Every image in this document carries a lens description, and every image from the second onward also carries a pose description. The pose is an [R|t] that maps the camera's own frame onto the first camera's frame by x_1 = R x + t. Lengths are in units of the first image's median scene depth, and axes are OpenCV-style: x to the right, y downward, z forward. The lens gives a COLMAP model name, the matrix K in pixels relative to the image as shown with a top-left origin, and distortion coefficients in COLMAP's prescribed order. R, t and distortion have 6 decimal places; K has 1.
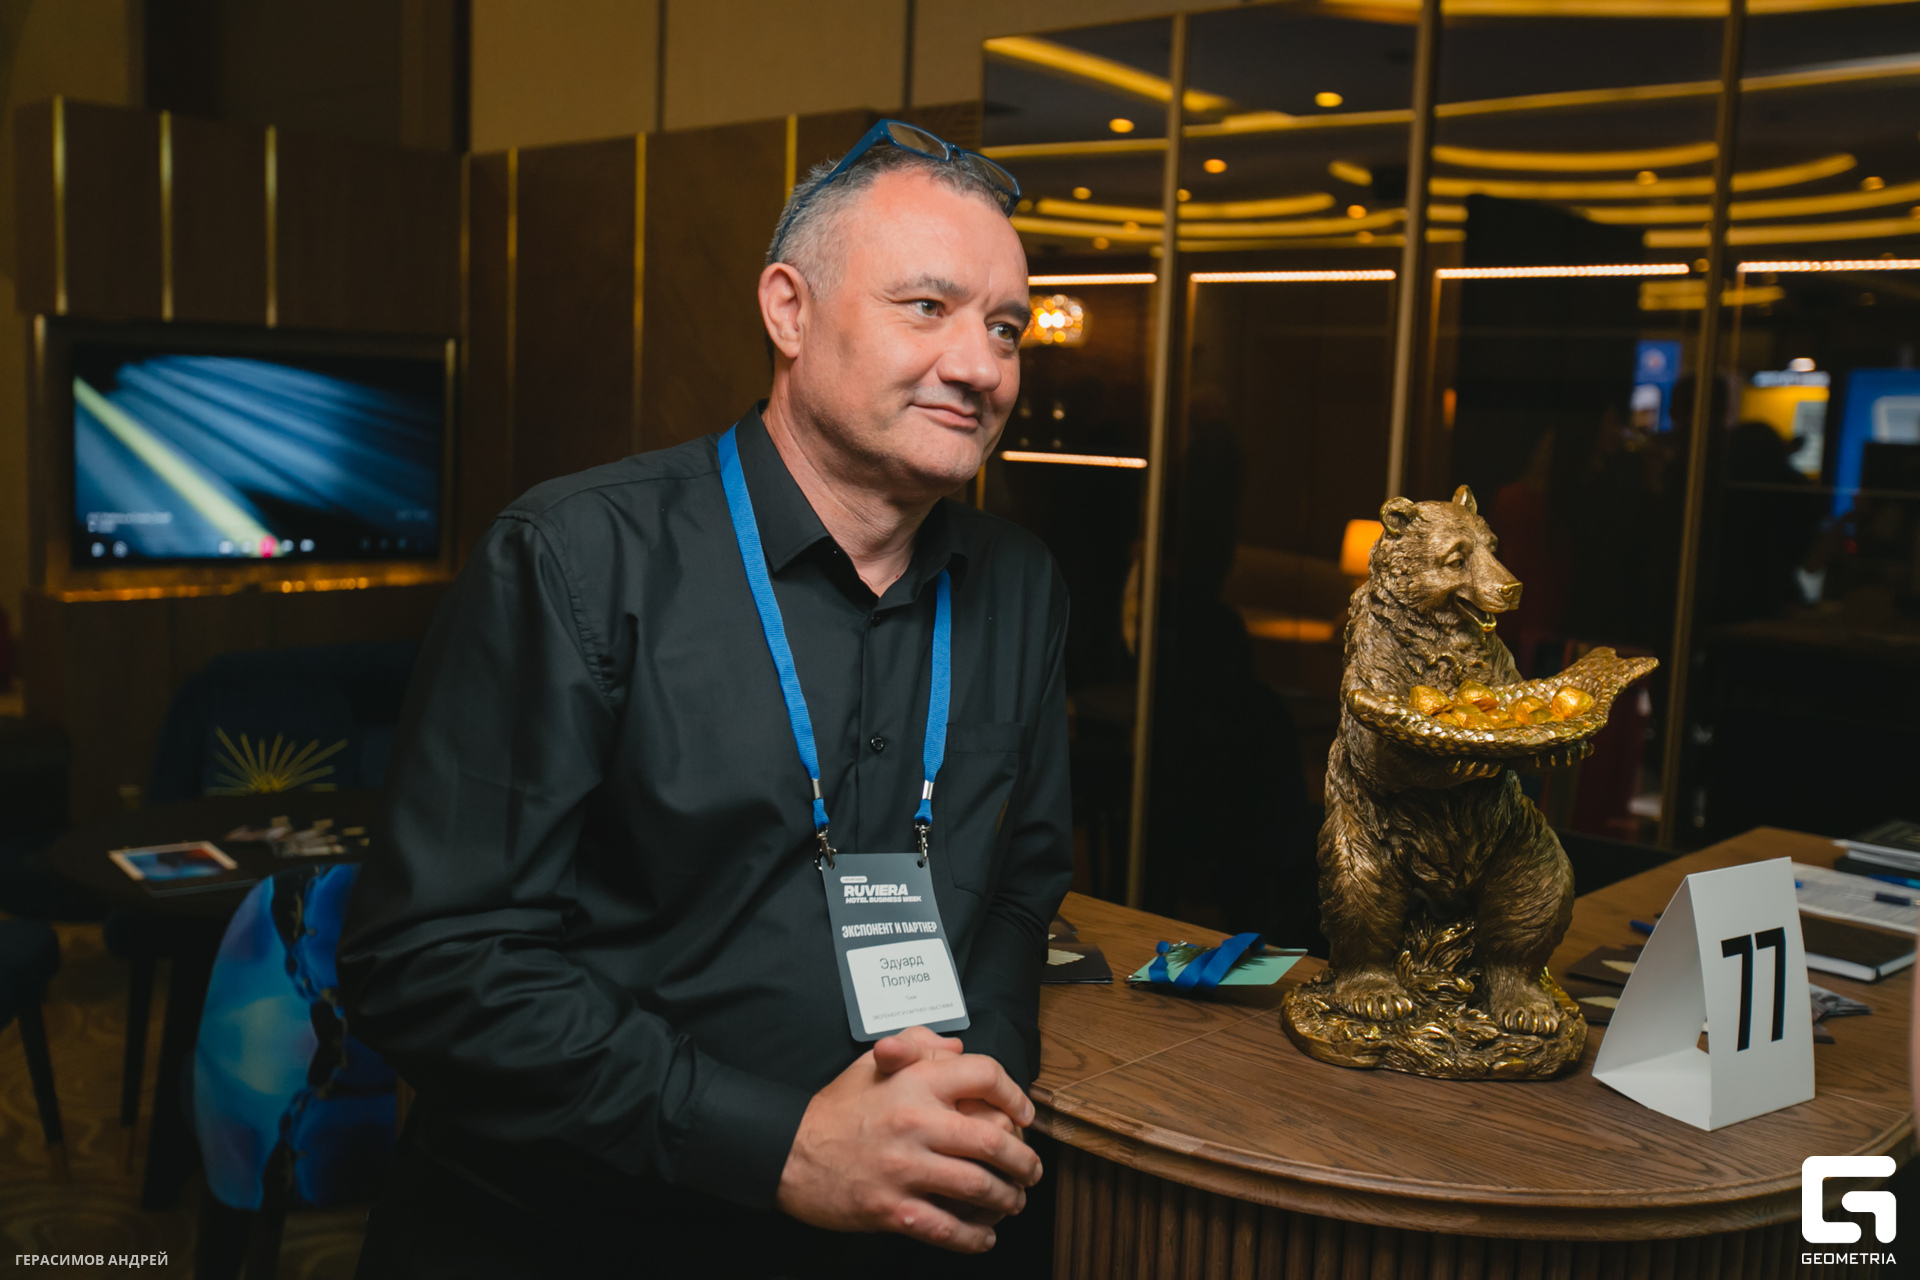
lens RADIAL K [[1843.5, 0, 965.2], [0, 1843.5, 607.1], [0, 0, 1]] dist [-0.008069, 0.000000]
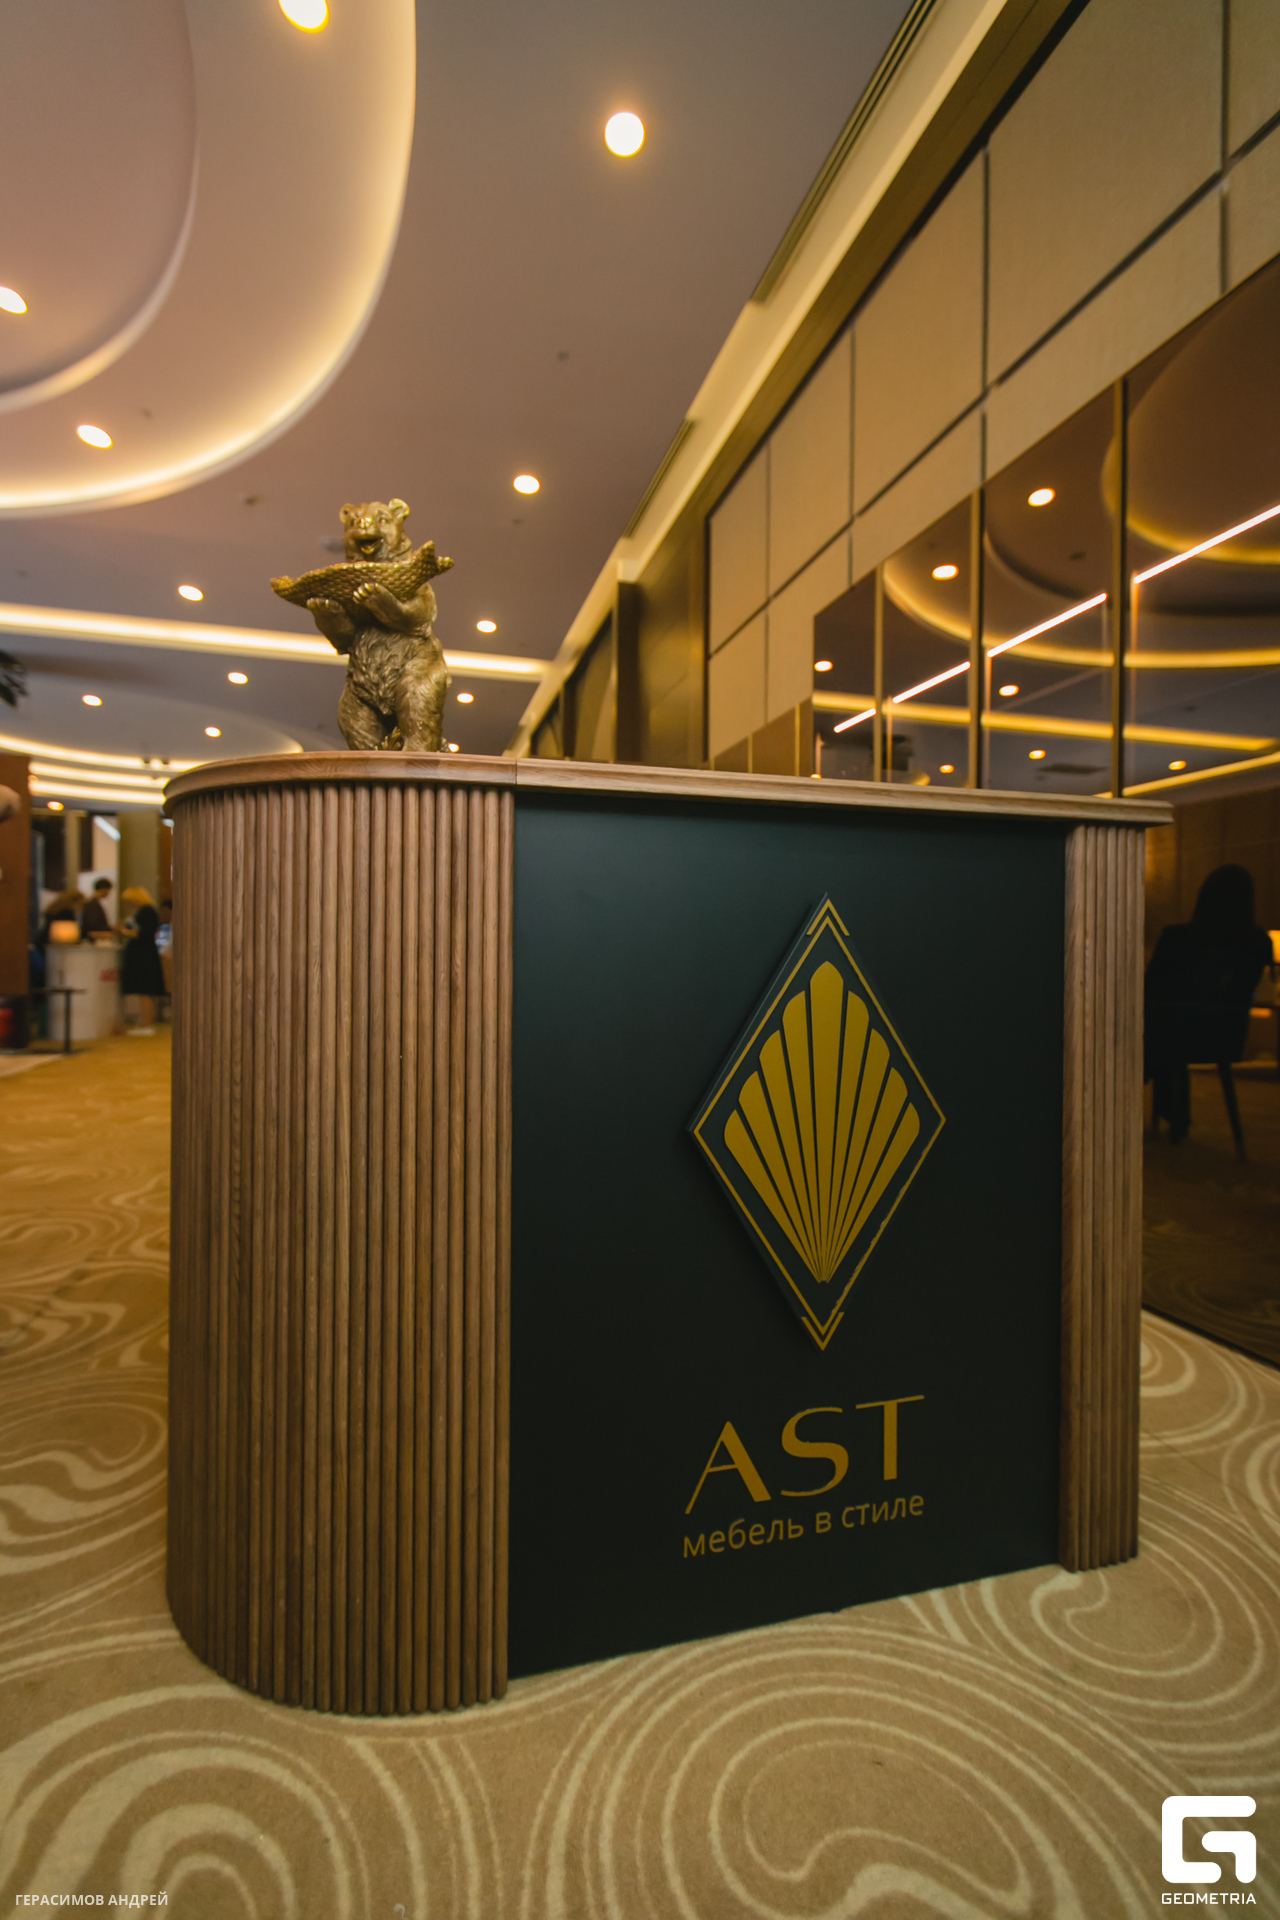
lens RADIAL K [[868.9, 0, 630.9], [0, 868.9, 958.4], [0, 0, 1]] dist [0.001149, 0.000501]
pose [[0.850614, -0.037118, -0.524480, 0.347795], [-0.028041, 0.992883, -0.115745, 0.188527], [0.525043, 0.113162, 0.843519, 0.155077]]
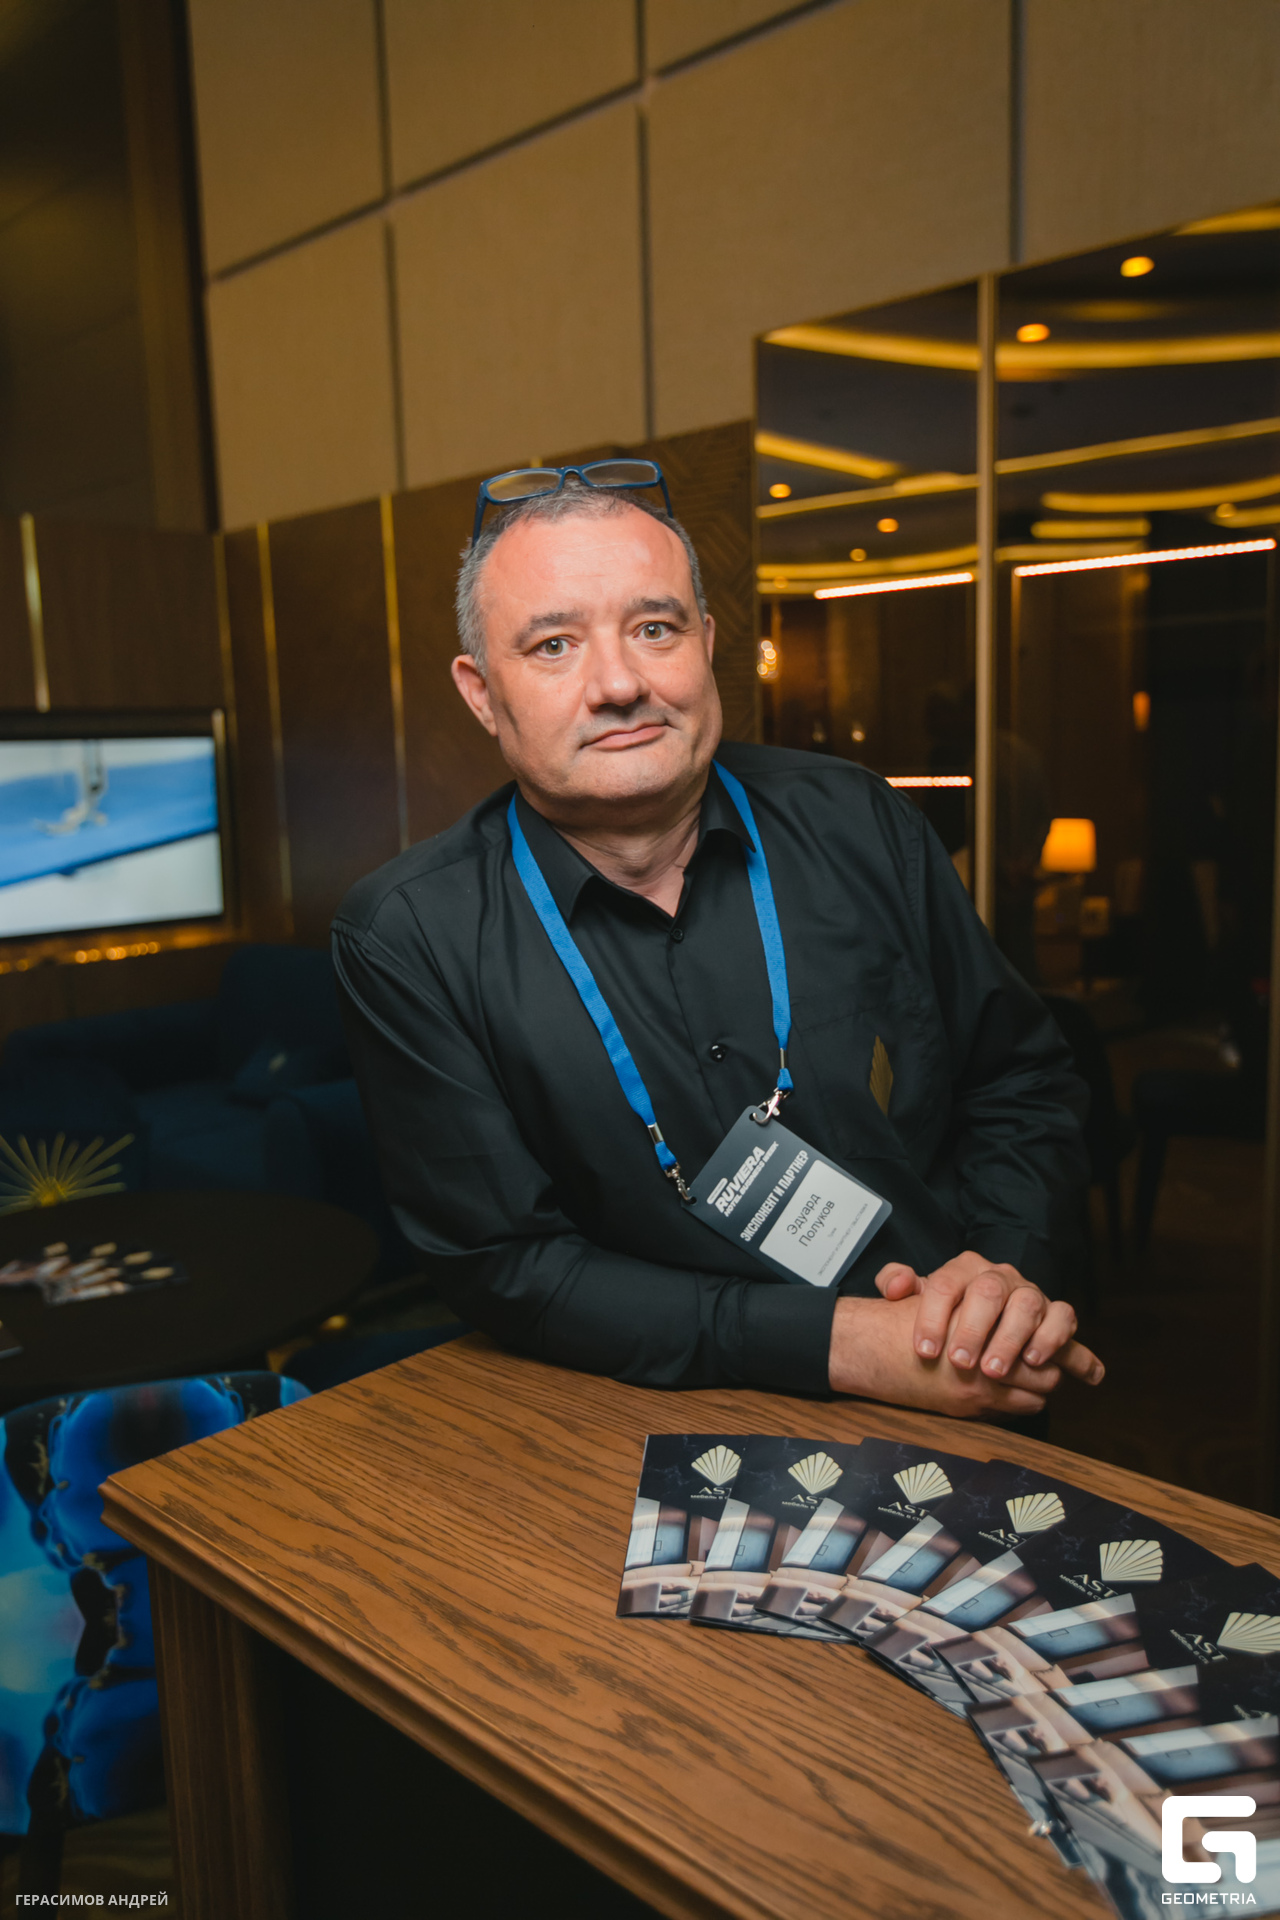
lens RADIAL K [[1490.2, 0, 633.0], [0, 1490.2, 953.0], [0, 0, 1]] dist [0.014073, -0.016911]
pose [[0.997328, -0.070142, -0.020411, -0.061318], [0.070699, 0.997106, 0.027964, -0.025681], [0.018391, -0.029332, 0.999401, 0.258650]]
